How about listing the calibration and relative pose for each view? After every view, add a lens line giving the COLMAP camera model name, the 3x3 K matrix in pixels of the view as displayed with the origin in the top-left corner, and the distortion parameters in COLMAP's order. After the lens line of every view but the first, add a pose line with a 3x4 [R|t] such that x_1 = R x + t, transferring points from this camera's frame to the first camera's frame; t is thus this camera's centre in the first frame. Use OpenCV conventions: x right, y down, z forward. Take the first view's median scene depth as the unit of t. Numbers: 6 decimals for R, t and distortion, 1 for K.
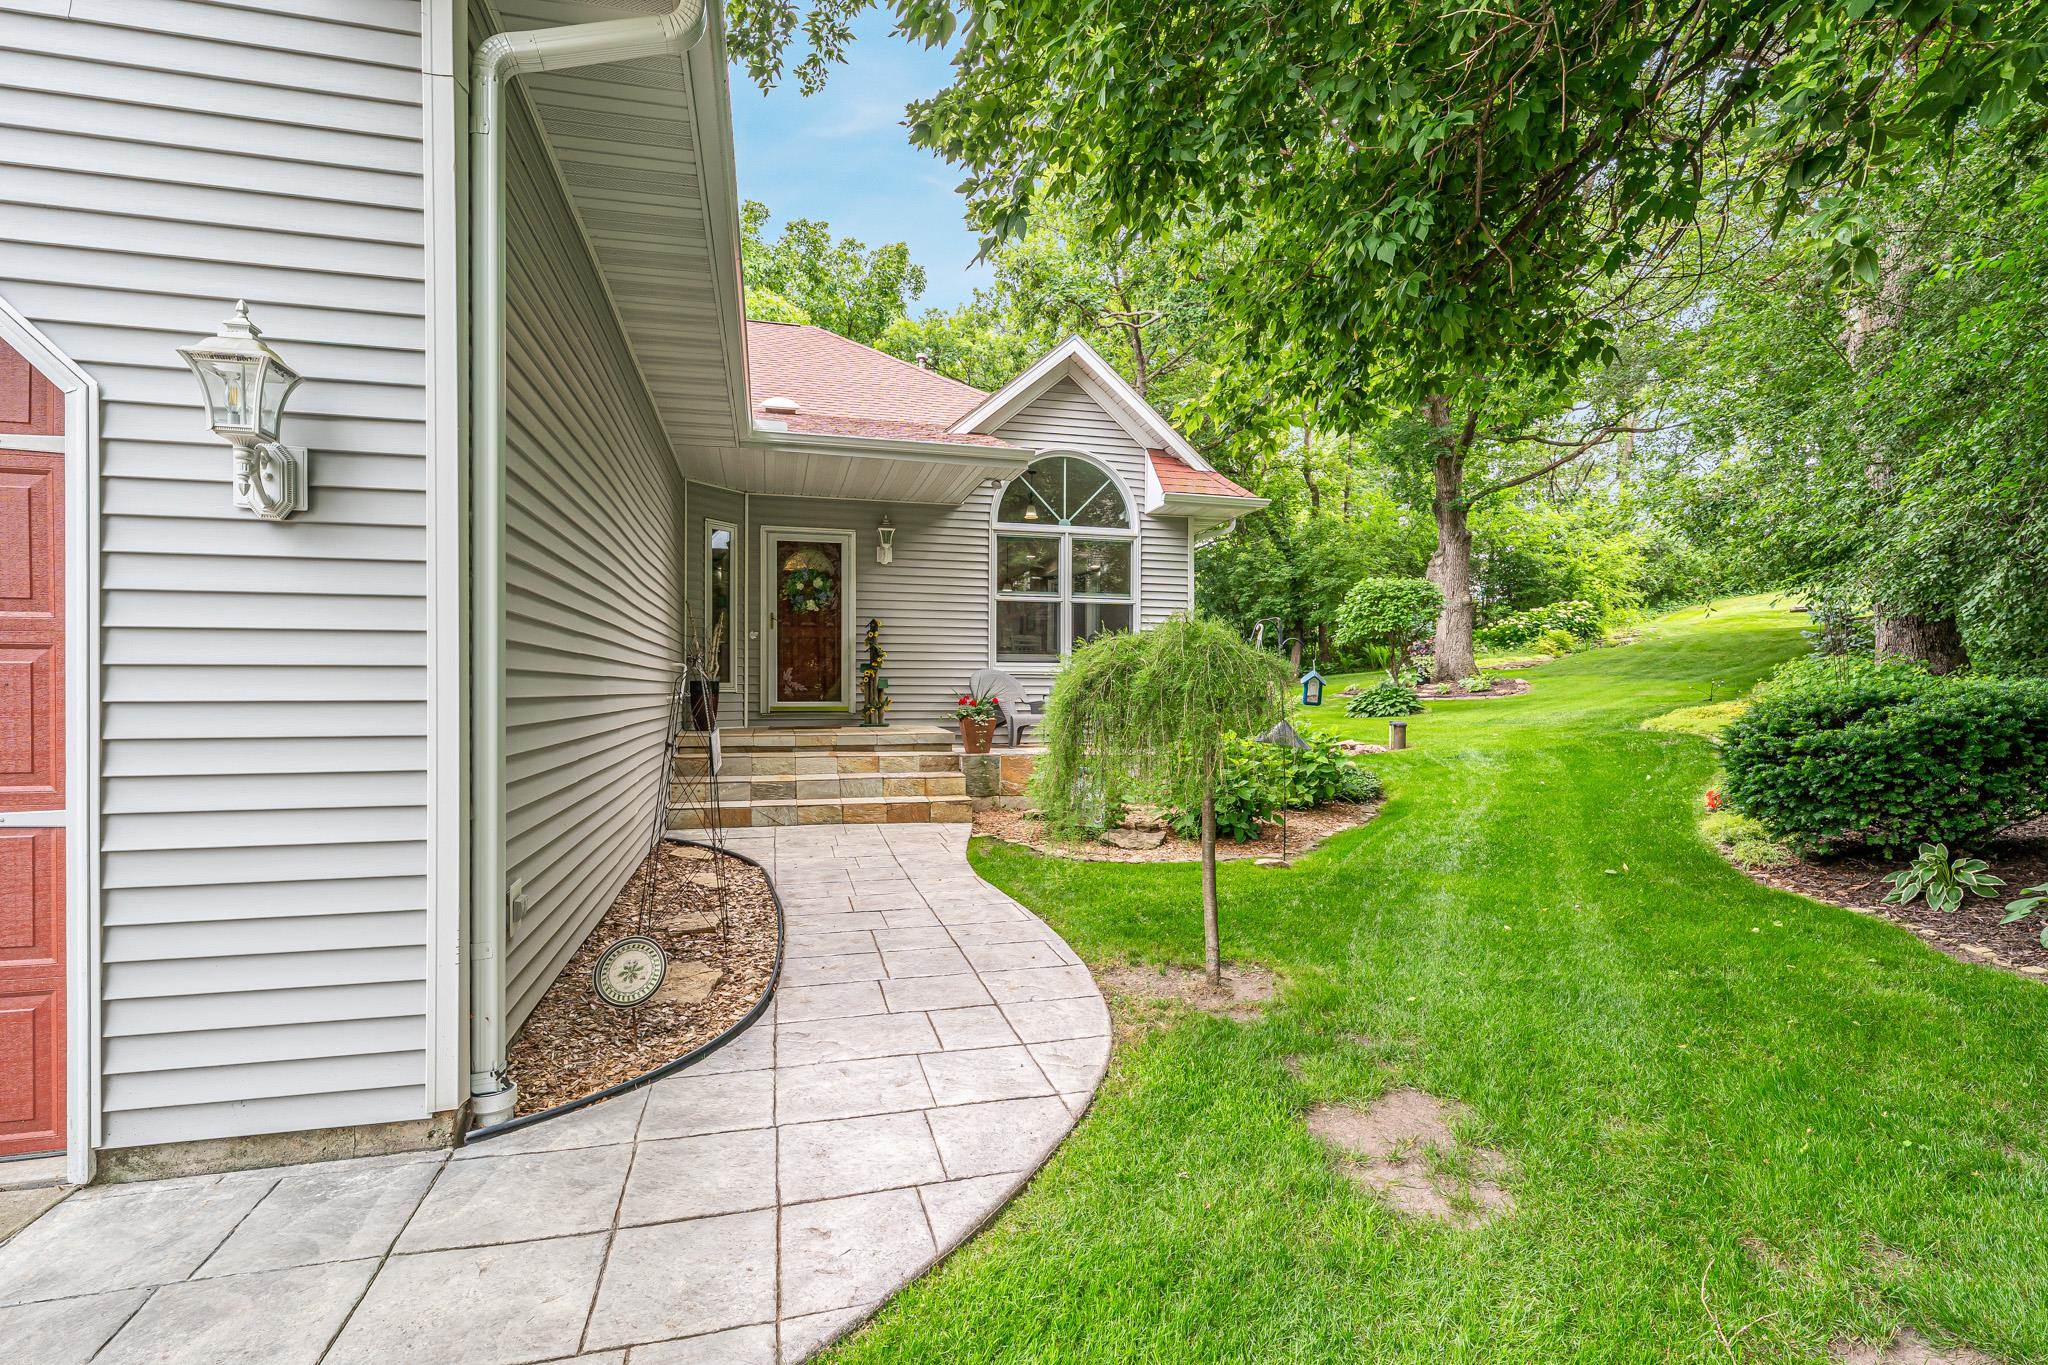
lens RADIAL K [[981.6, 0, 1029.0], [0, 981.6, 701.7], [0, 0, 1]] dist [-0.000707, -0.000077]
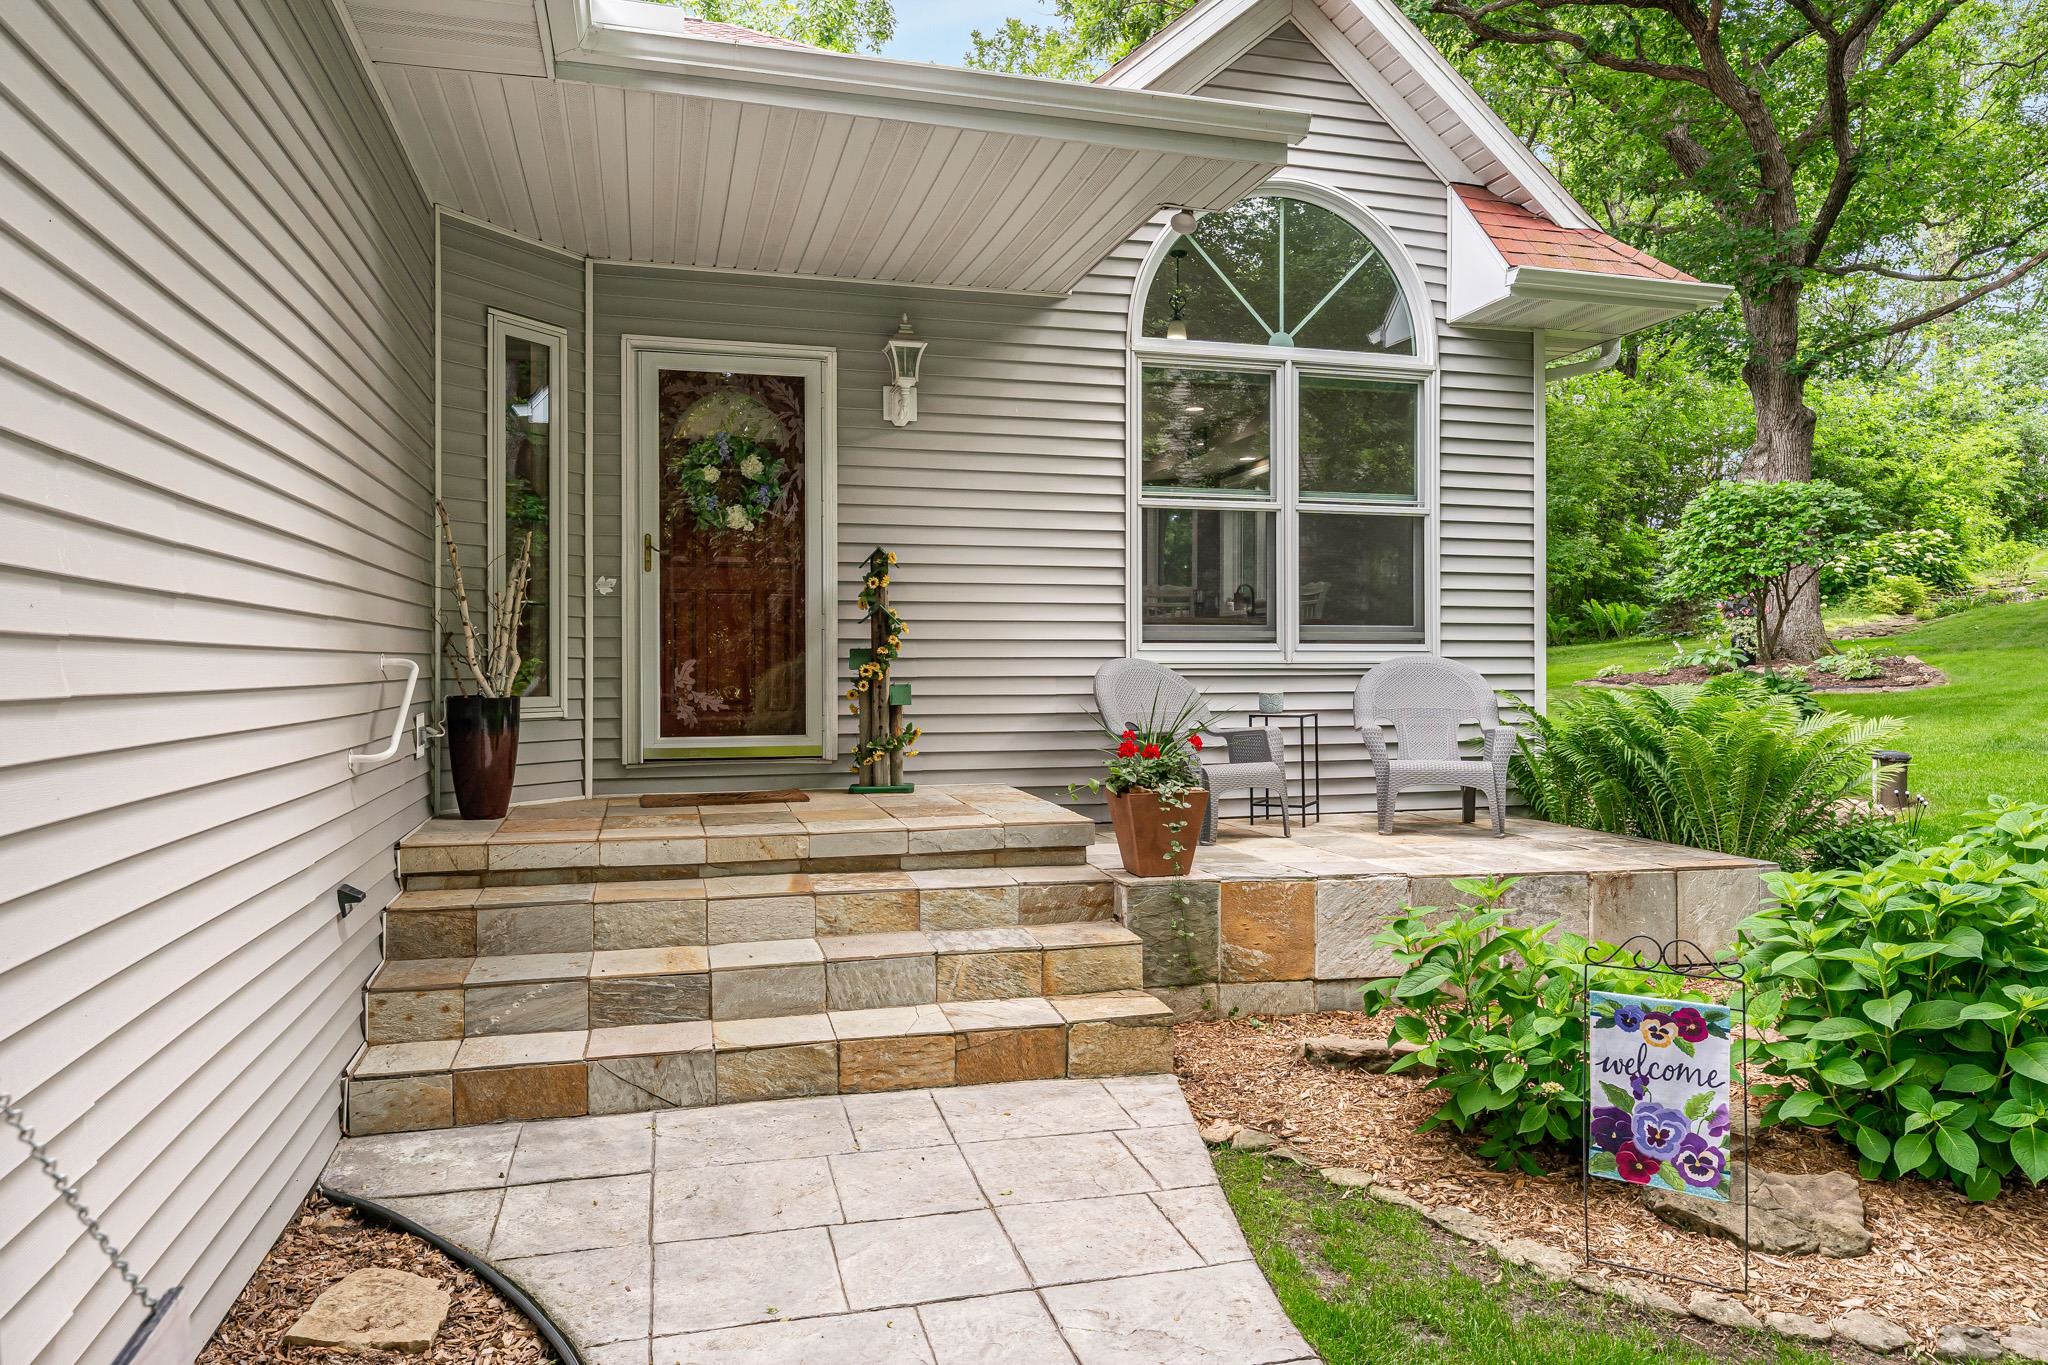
lens RADIAL K [[1361.5, 0, 1022.8], [0, 1361.5, 663.5], [0, 0, 1]] dist [0.001081, 0.001472]
pose [[0.999950, -0.005568, 0.008326, -0.098048], [0.005680, 0.999893, -0.013446, -0.023365], [-0.008250, 0.013493, 0.999875, 0.384354]]
